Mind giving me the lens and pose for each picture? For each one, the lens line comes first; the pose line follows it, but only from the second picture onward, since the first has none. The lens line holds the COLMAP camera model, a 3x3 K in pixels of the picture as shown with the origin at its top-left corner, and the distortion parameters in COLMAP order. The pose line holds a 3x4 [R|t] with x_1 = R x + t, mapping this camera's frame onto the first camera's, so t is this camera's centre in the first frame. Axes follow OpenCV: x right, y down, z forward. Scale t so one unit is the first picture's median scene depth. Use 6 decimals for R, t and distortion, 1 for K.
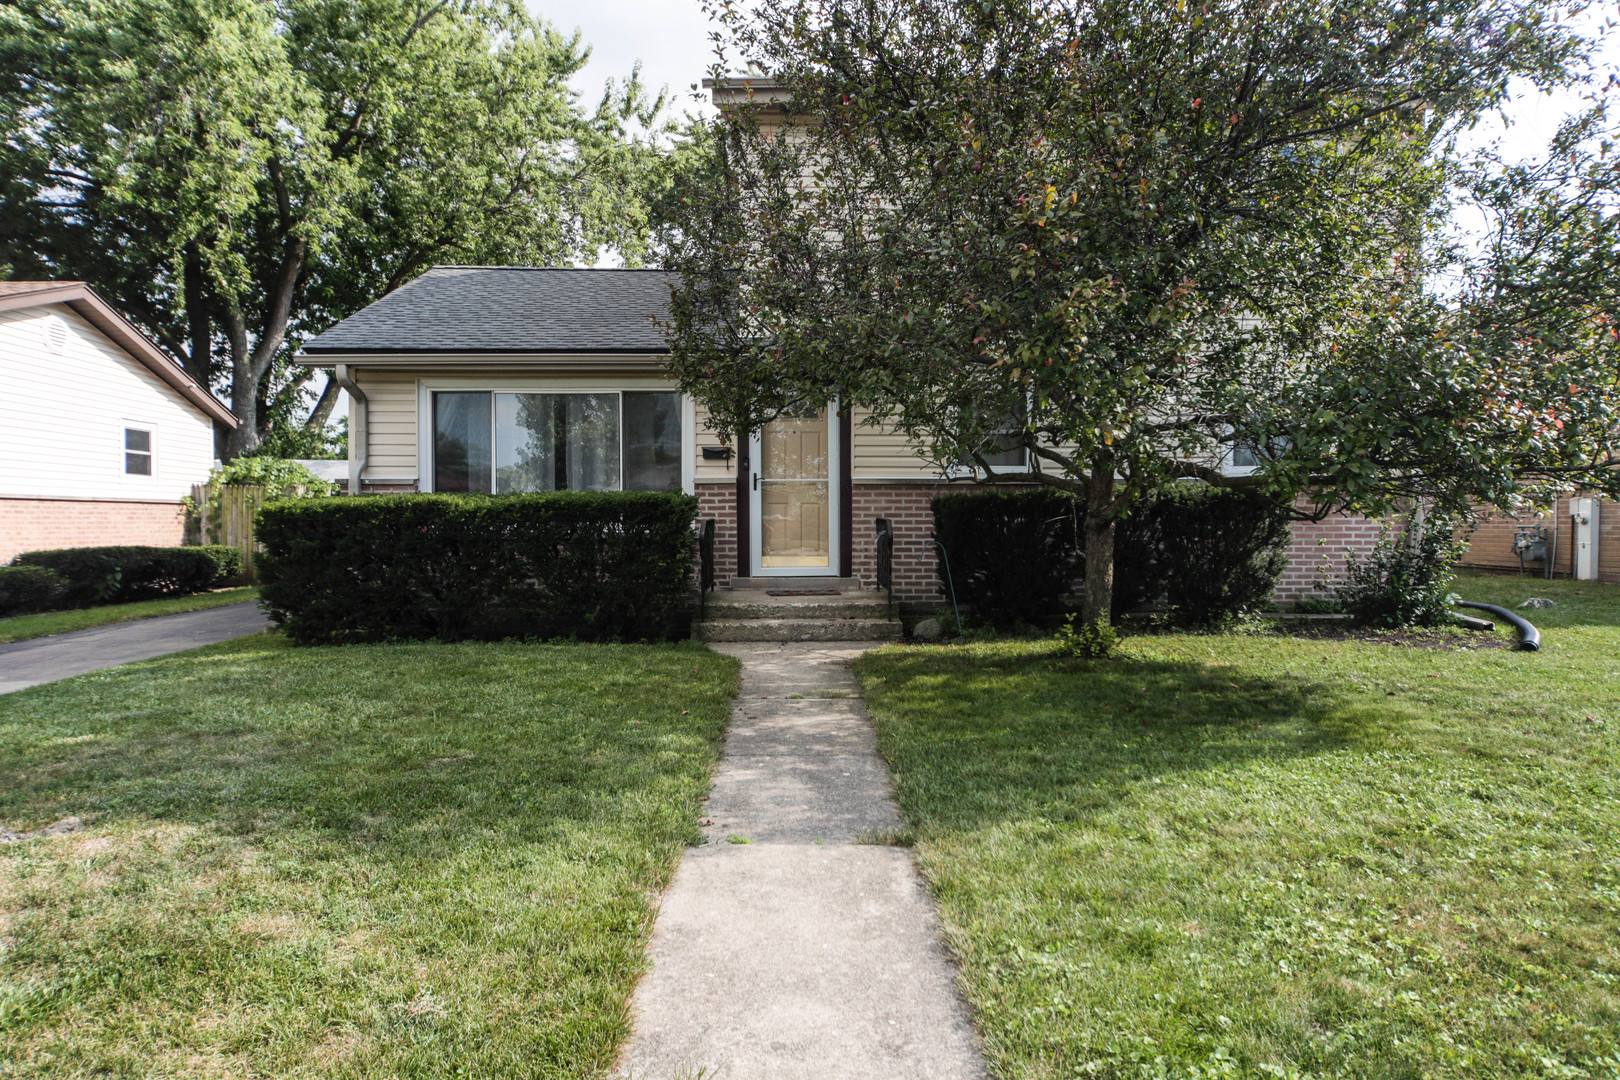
lens RADIAL K [[1121.7, 0, 809.9], [0, 1121.7, 537.8], [0, 0, 1]] dist [-0.000498, 0.000015]
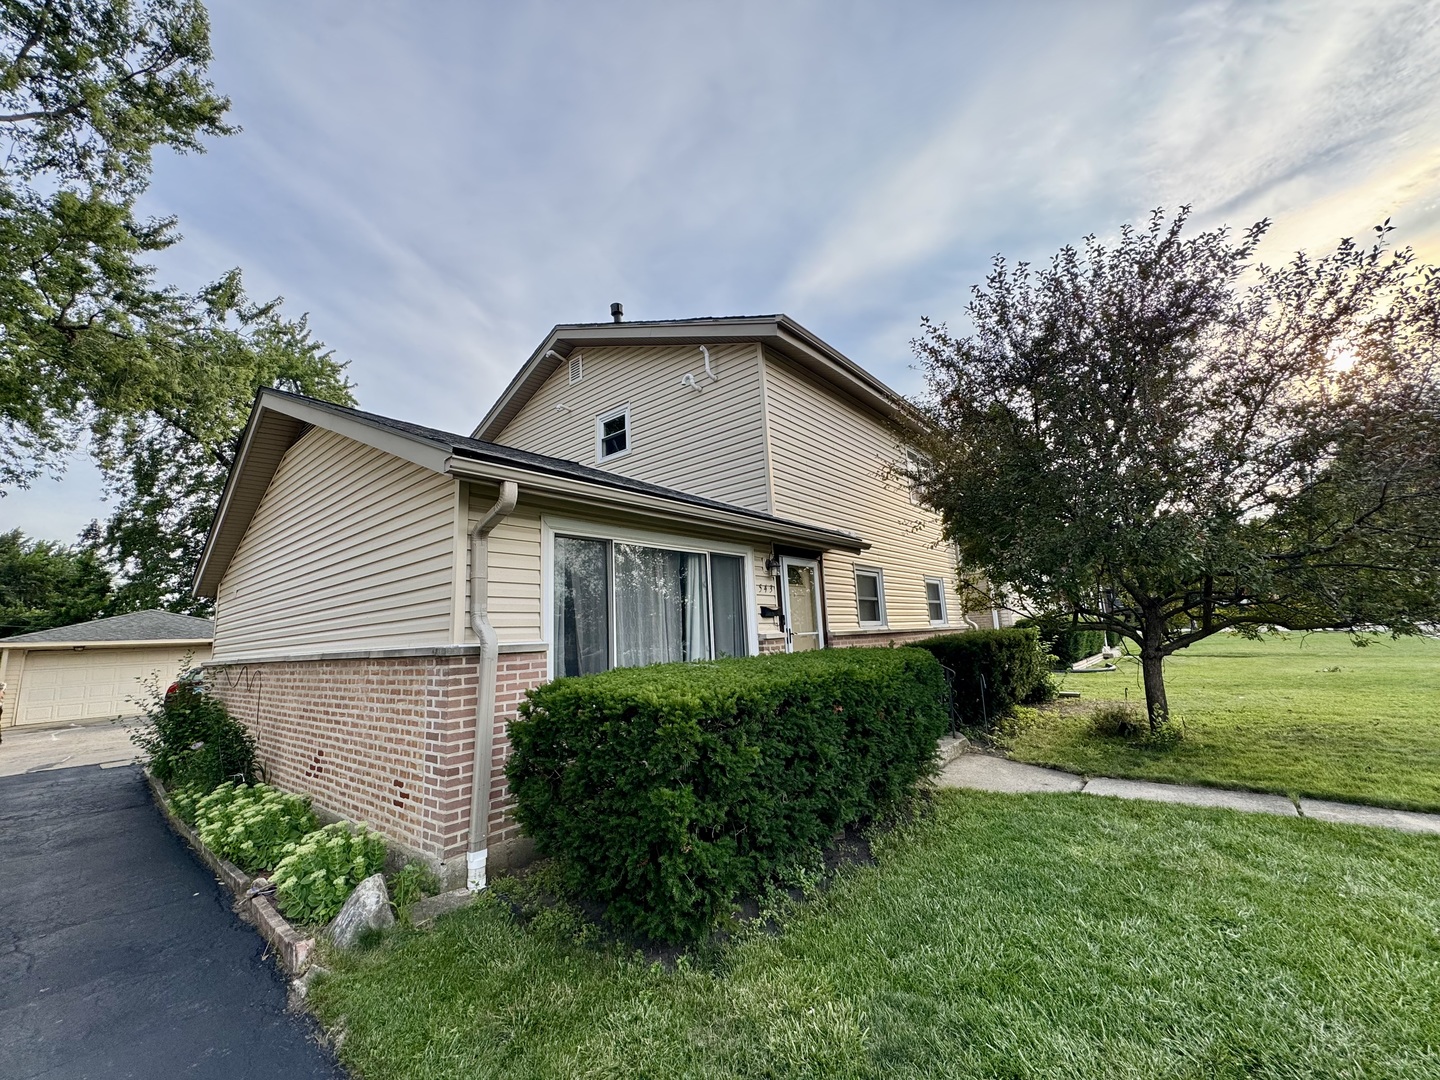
lens RADIAL K [[577.2, 0, 720.7], [0, 577.2, 539.5], [0, 0, 1]] dist [-0.000522, -0.000037]
pose [[0.650146, 0.091368, 0.754296, -0.561260], [0.057610, 0.983958, -0.168842, -0.052471], [-0.757622, 0.153226, 0.634453, 0.655098]]
